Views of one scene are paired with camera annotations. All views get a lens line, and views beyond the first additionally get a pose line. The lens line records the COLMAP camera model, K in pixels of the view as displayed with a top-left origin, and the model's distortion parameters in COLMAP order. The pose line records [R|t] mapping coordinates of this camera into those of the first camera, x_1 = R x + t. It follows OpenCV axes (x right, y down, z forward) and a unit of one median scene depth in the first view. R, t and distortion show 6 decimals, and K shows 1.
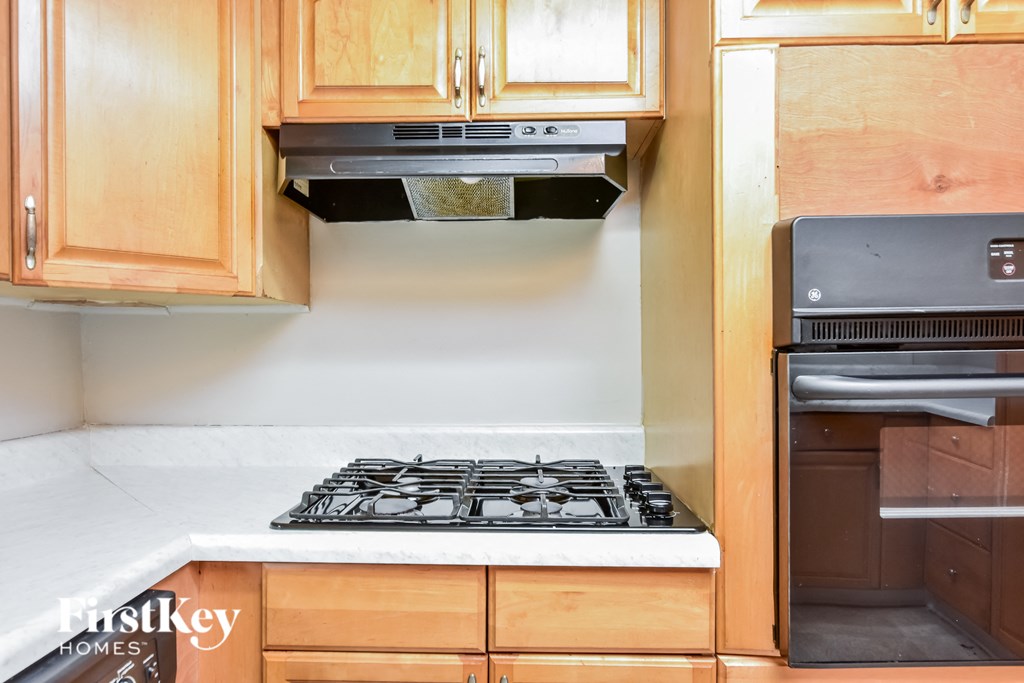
lens RADIAL K [[617.4, 0, 512.0], [0, 617.4, 341.5], [0, 0, 1]] dist [0.004785, 0.001113]
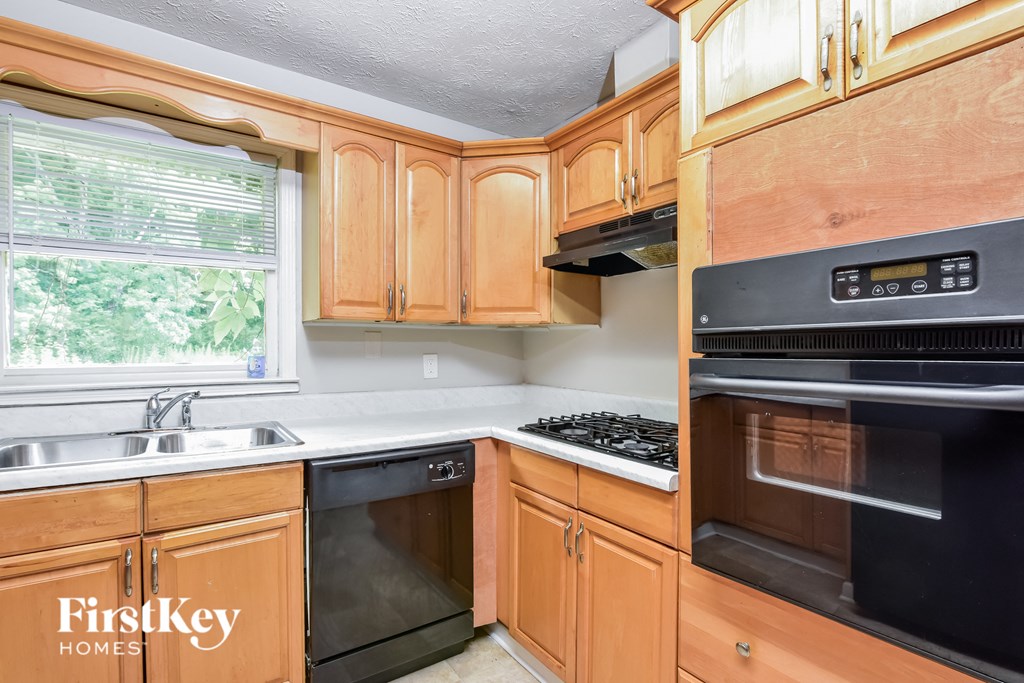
lens RADIAL K [[494.4, 0, 513.4], [0, 494.4, 345.2], [0, 0, 1]] dist [-0.003226, -0.000479]
pose [[0.588552, 0.007807, -0.808422, 1.088919], [0.000186, 0.999952, 0.009792, -0.022600], [0.808459, -0.005913, 0.588522, -0.065442]]
